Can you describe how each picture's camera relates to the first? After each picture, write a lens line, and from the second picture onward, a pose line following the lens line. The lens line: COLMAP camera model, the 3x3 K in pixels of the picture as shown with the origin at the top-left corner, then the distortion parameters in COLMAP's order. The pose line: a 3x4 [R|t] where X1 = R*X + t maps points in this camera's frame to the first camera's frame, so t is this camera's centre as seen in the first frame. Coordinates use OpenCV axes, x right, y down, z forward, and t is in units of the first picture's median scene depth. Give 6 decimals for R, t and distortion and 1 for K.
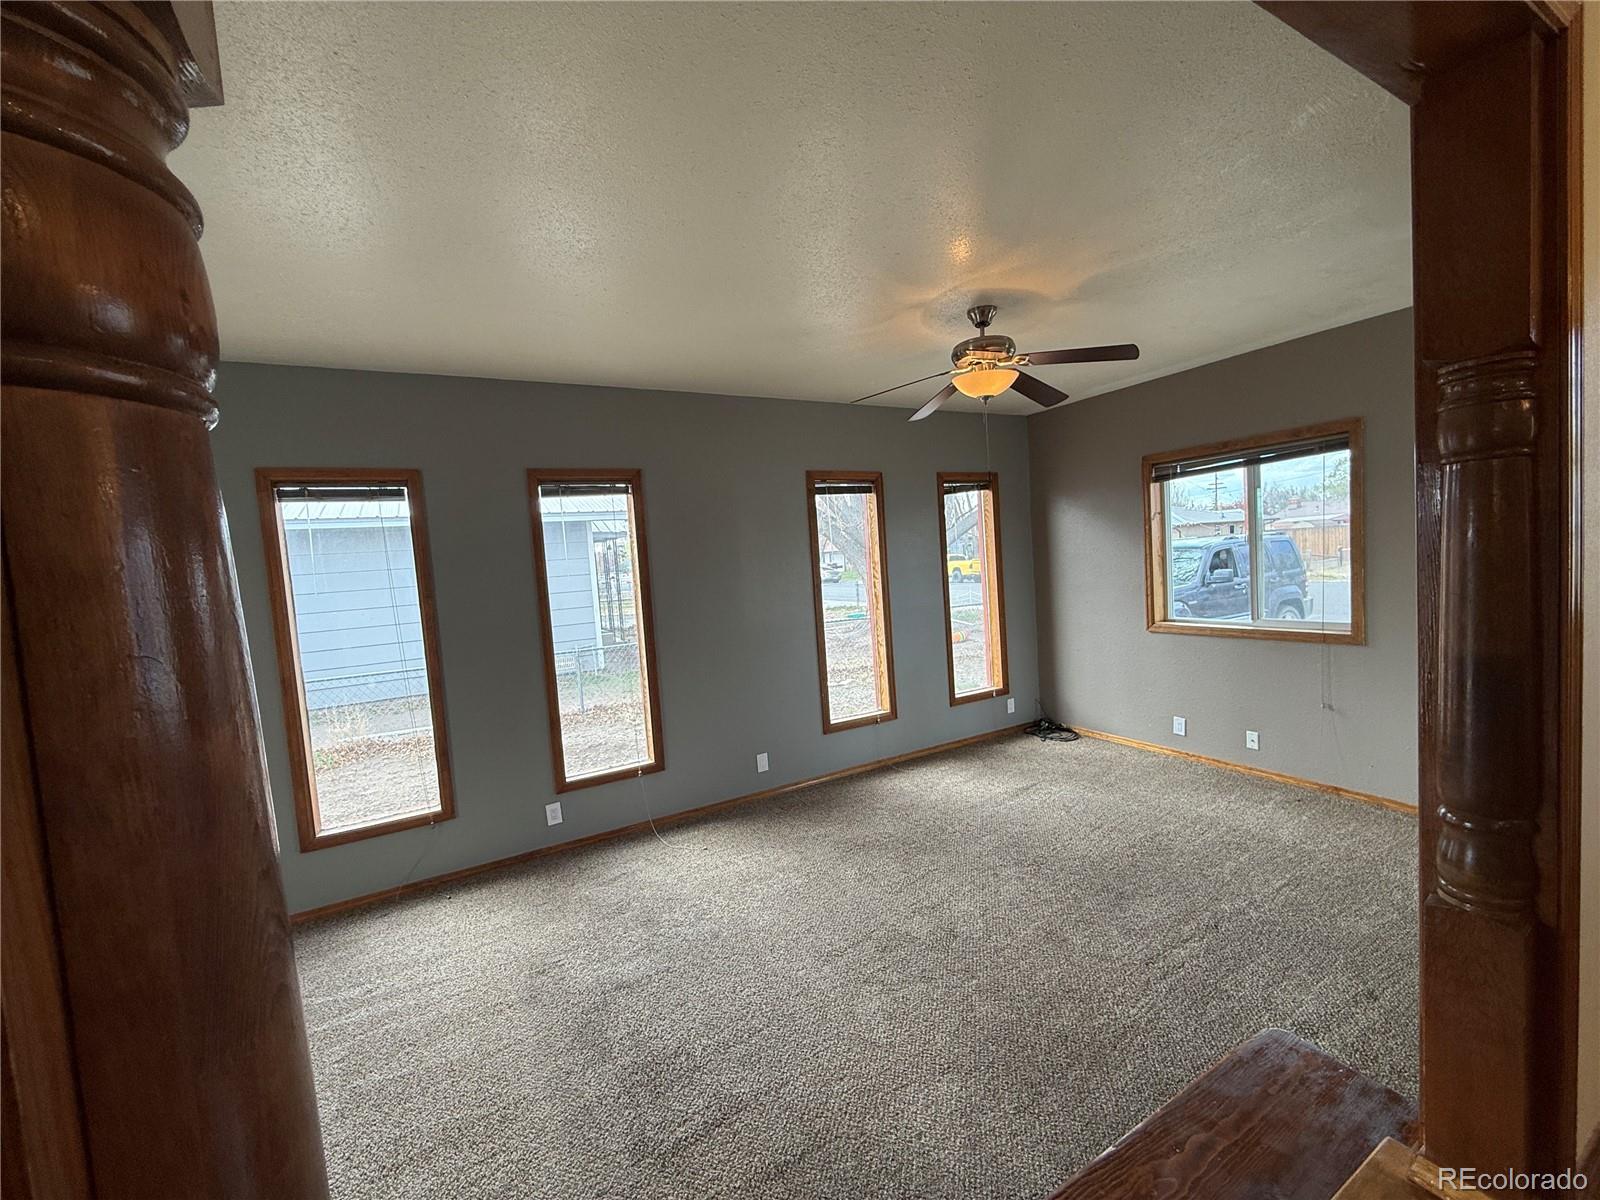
lens RADIAL K [[636.5, 0, 796.6], [0, 636.5, 604.1], [0, 0, 1]] dist [-0.001698, 0.000391]
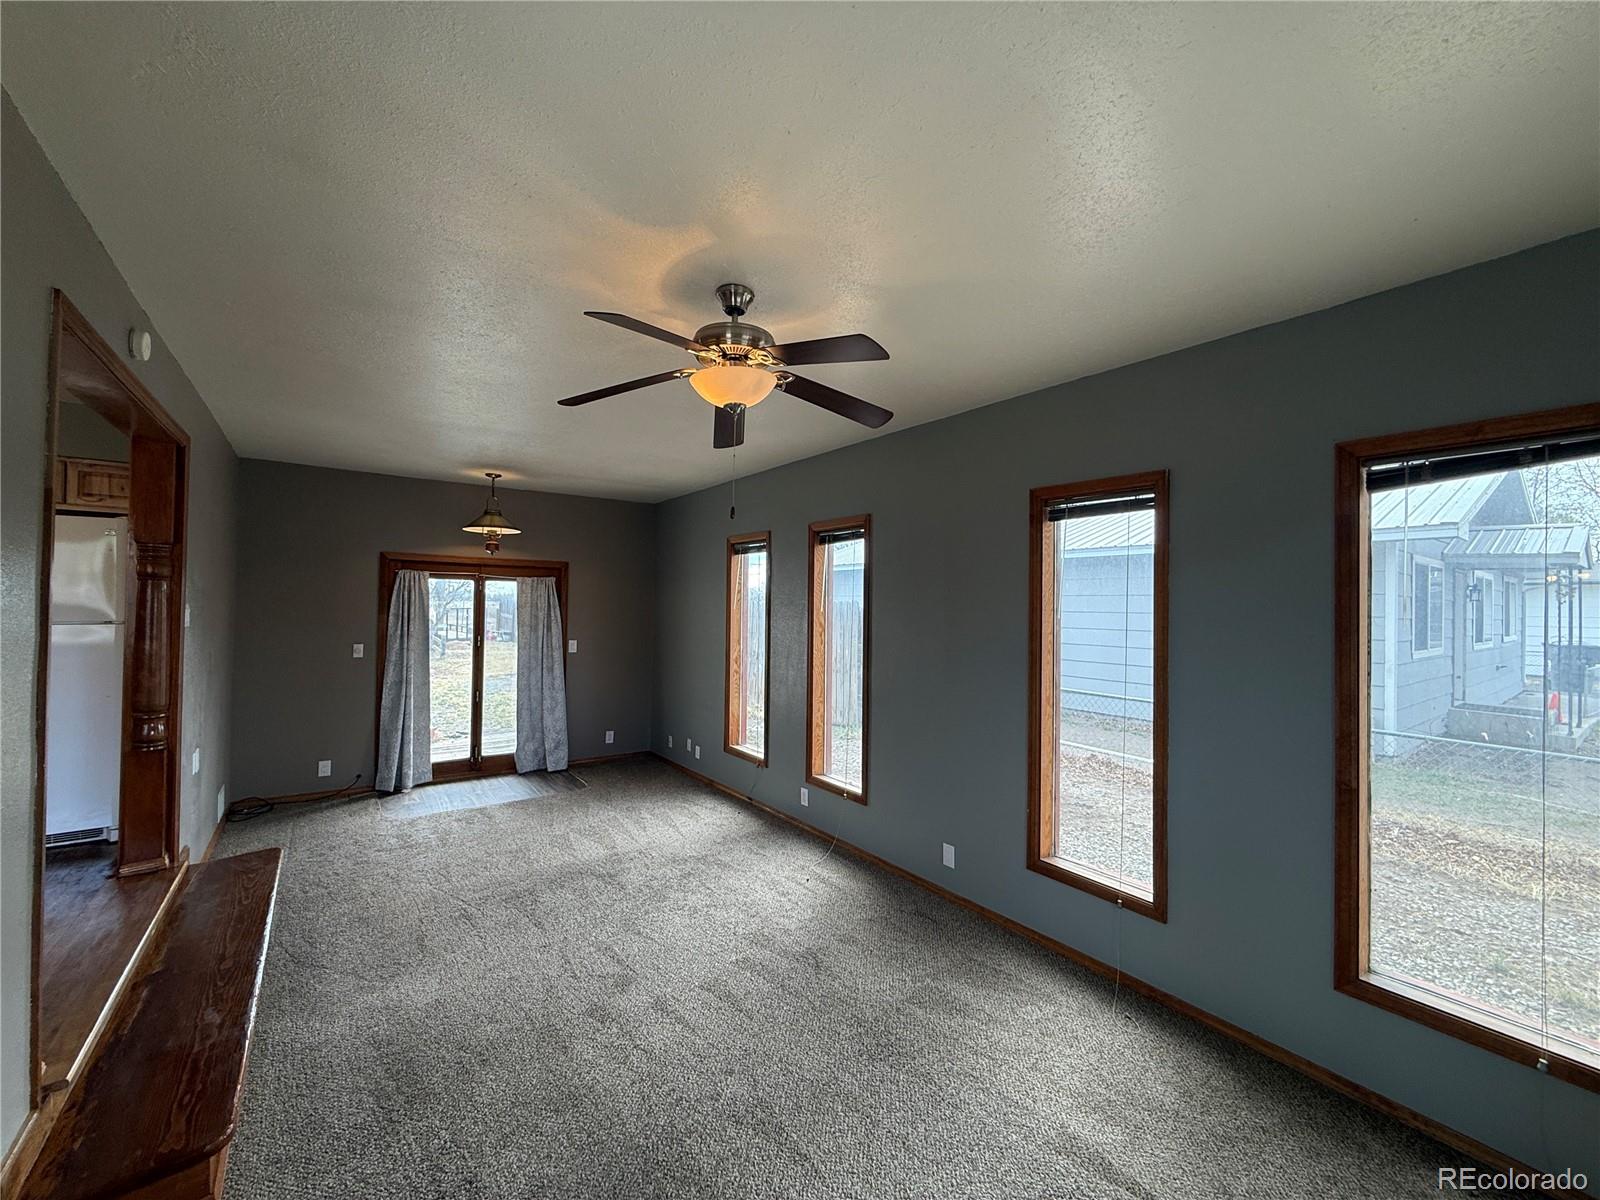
lens RADIAL K [[636.5, 0, 796.0], [0, 636.5, 601.7], [0, 0, 1]] dist [-0.001698, 0.000391]
pose [[0.126760, 0.066185, -0.989723, 0.828011], [-0.095511, 0.993950, 0.054235, -0.117651], [0.987324, 0.087654, 0.132314, 0.782981]]
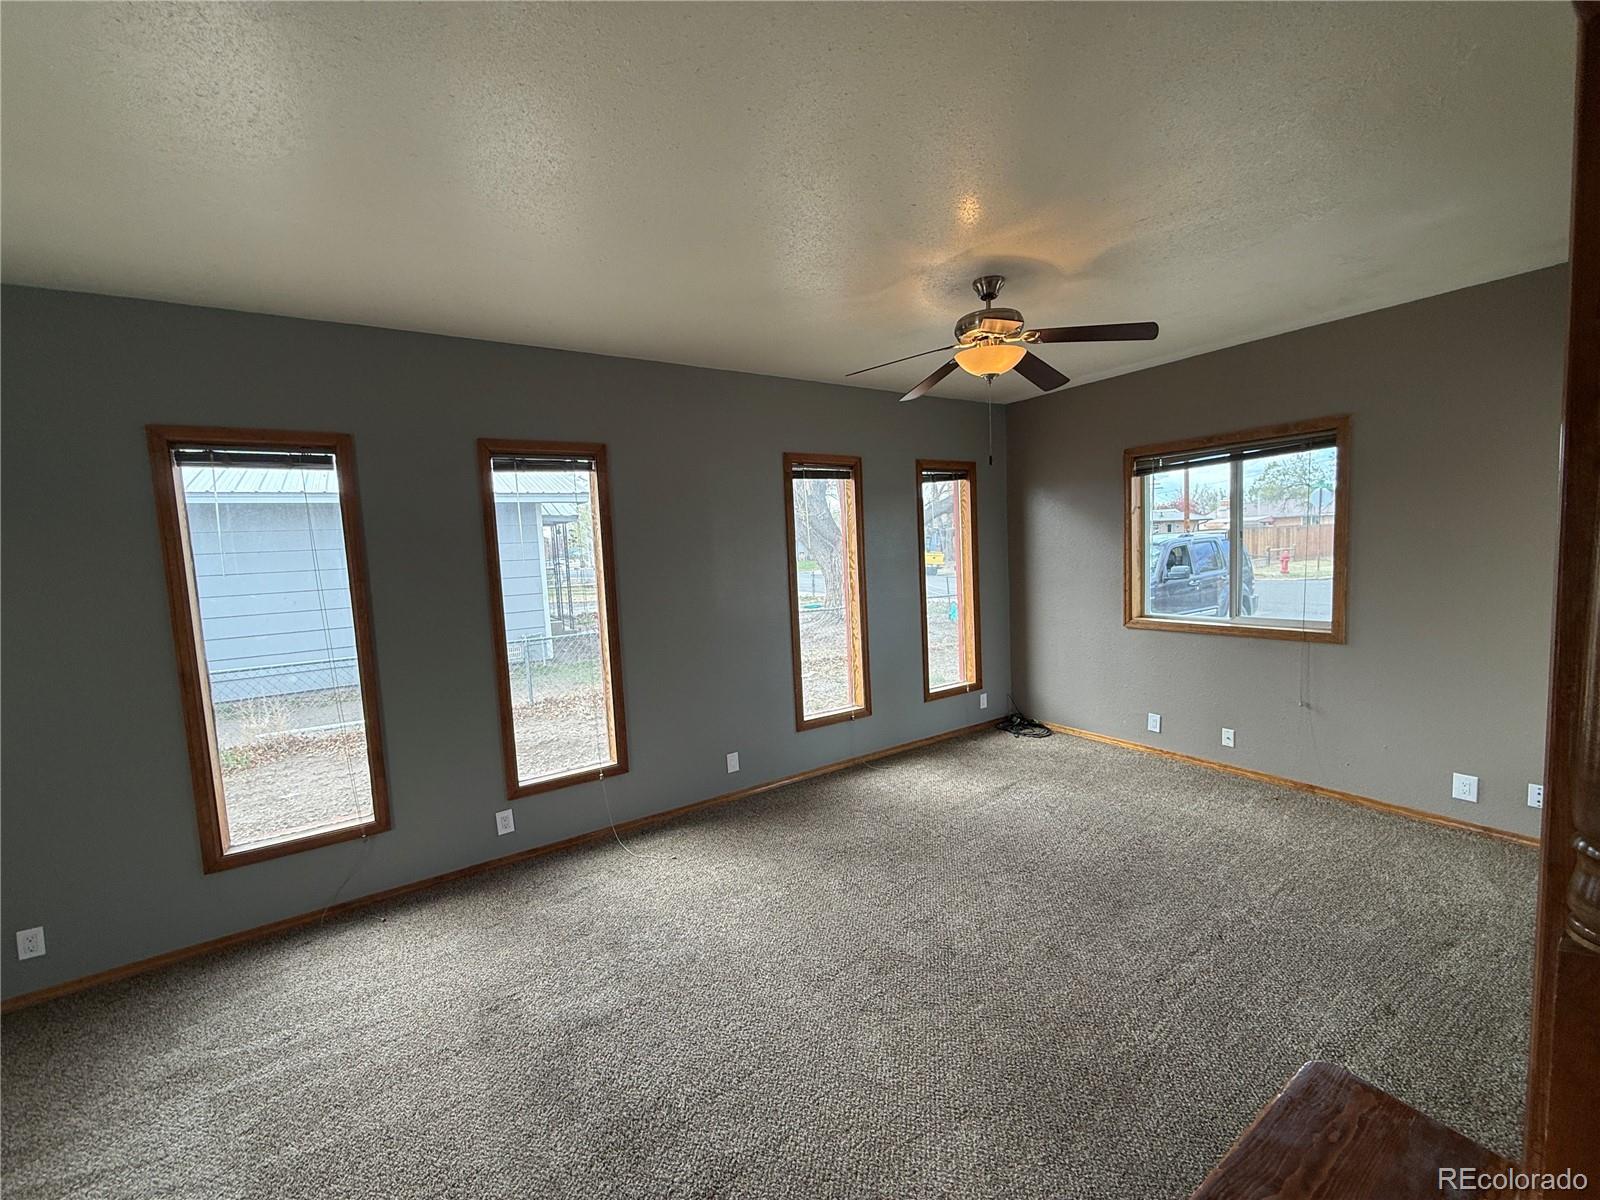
lens RADIAL K [[636.5, 0, 796.8], [0, 636.5, 603.7], [0, 0, 1]] dist [-0.001698, 0.000391]
pose [[0.996862, 0.013654, 0.077975, -0.042011], [-0.014839, 0.999783, 0.014632, -0.000464], [-0.077758, -0.015743, 0.996848, 0.069709]]
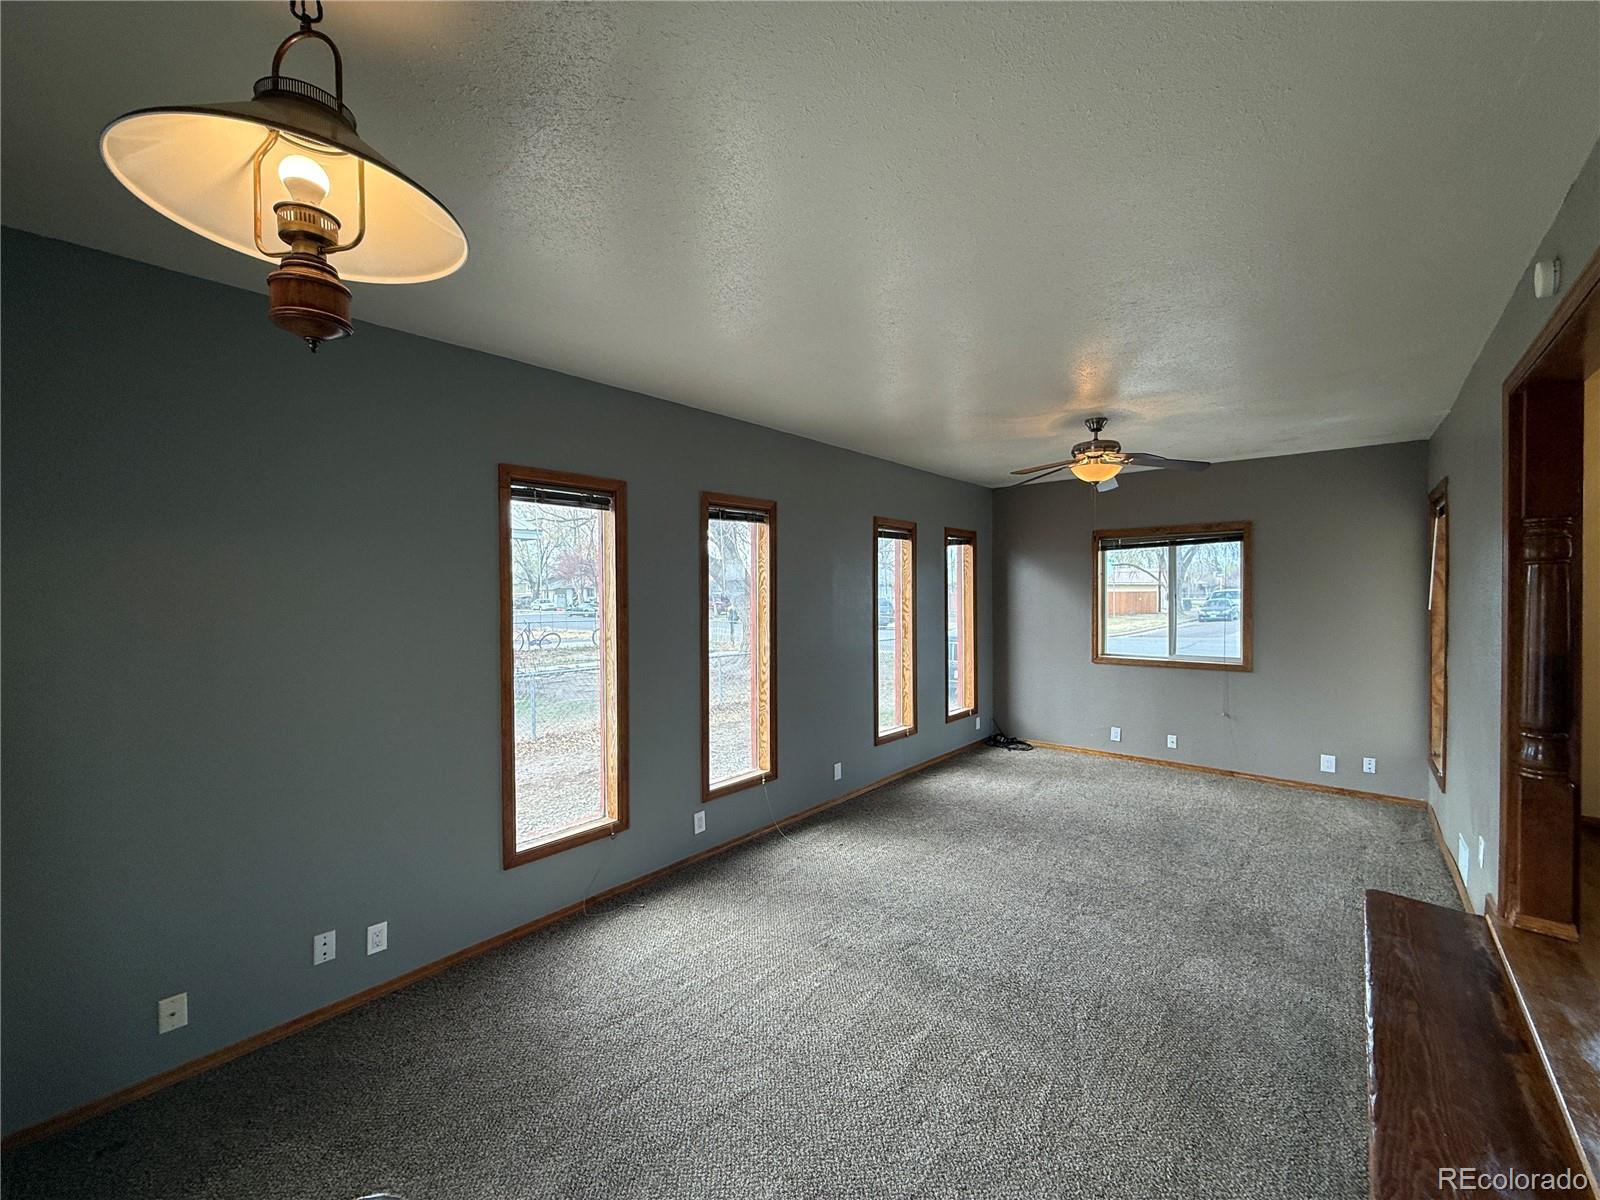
lens RADIAL K [[636.5, 0, 796.8], [0, 636.5, 601.7], [0, 0, 1]] dist [-0.001698, 0.000391]
pose [[0.939685, 0.056026, 0.337420, -0.600993], [-0.033432, 0.996815, -0.072408, 0.042016], [-0.340402, 0.056760, 0.938565, -0.044312]]
